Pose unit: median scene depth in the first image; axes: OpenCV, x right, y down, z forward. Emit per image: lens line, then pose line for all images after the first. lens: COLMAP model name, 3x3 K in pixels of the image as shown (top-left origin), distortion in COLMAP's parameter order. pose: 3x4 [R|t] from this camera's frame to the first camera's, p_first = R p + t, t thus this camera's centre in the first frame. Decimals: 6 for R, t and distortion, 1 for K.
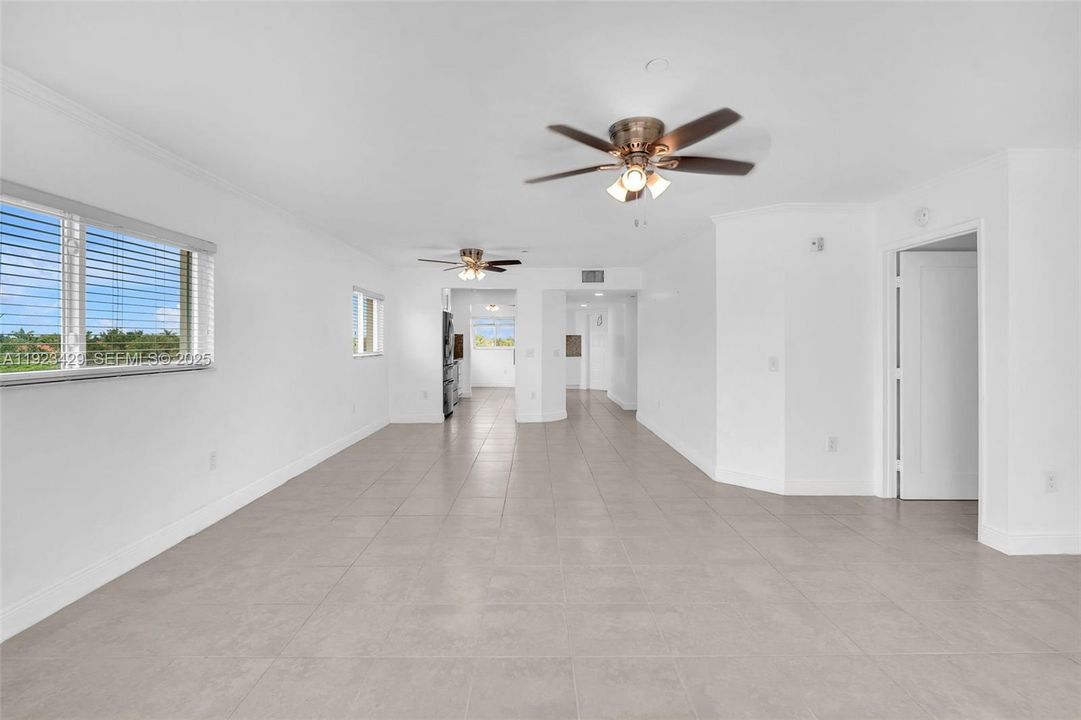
lens RADIAL K [[494.0, 0, 541.0], [0, 494.0, 343.1], [0, 0, 1]] dist [-0.000049, 0.001133]
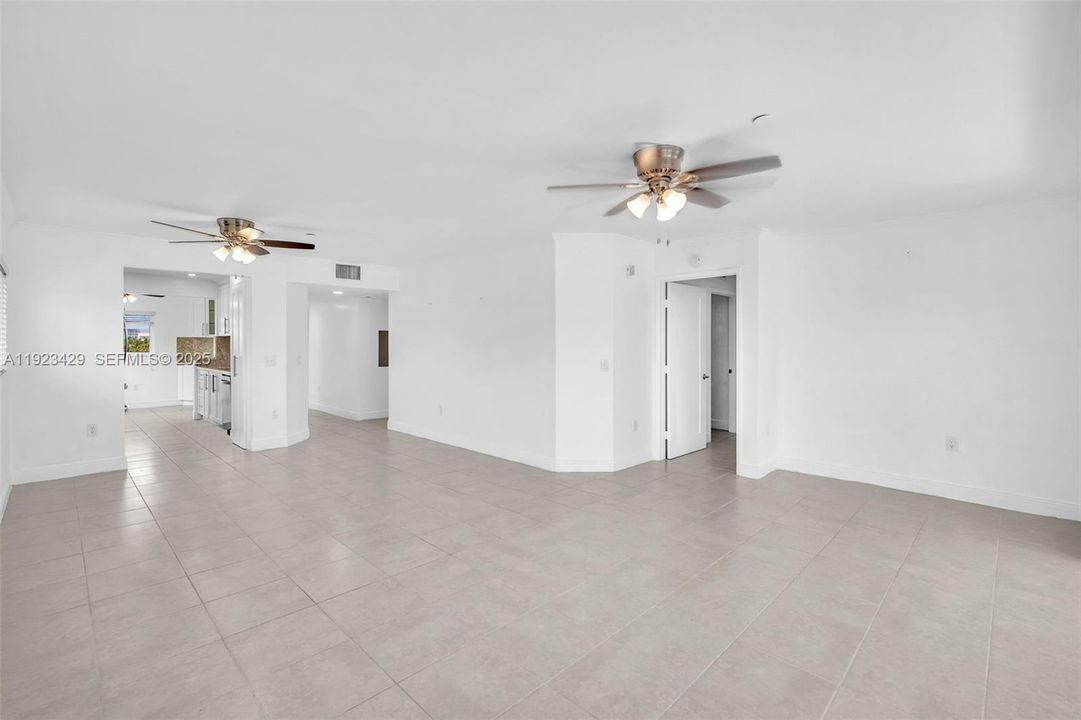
lens RADIAL K [[489.2, 0, 541.5], [0, 489.2, 344.1], [0, 0, 1]] dist [0.000154, 0.000589]
pose [[0.705353, 0.002027, 0.708853, -0.502877], [0.002244, 0.999985, -0.005092, -0.003297], [-0.708852, 0.005183, 0.705338, 0.274511]]
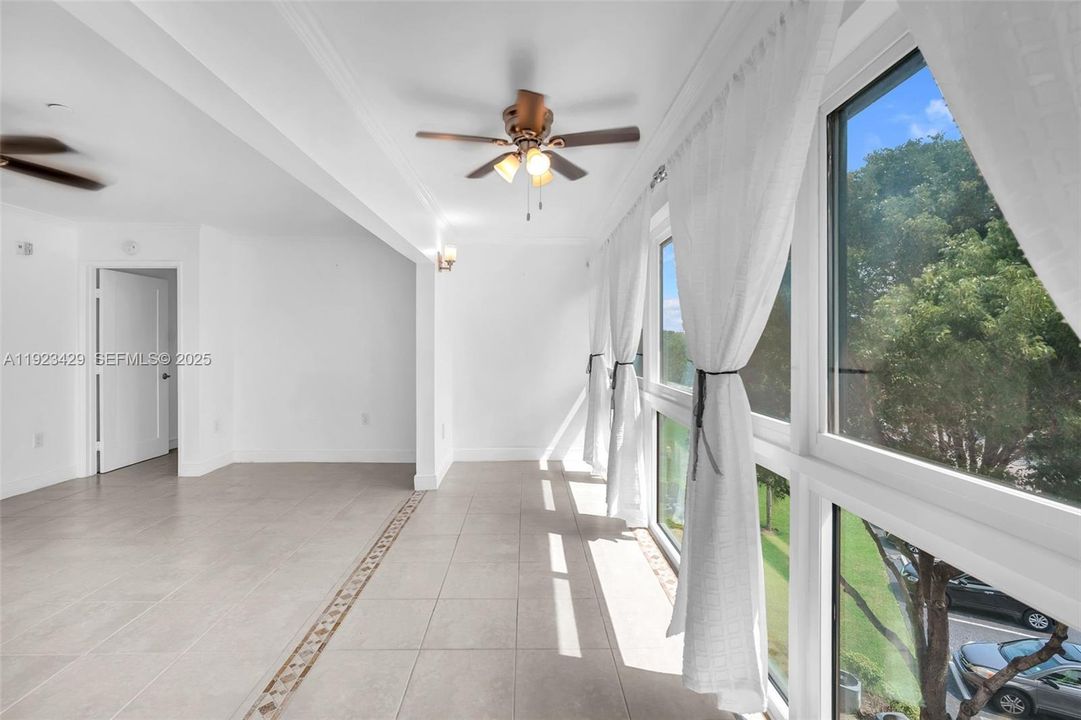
lens RADIAL K [[489.2, 0, 541.5], [0, 489.2, 344.1], [0, 0, 1]] dist [0.000154, 0.000589]
pose [[-0.011579, 0.000933, 0.999933, -0.478581], [0.004526, 0.999989, -0.000881, 0.005353], [-0.999923, 0.004516, -0.011583, -0.065071]]
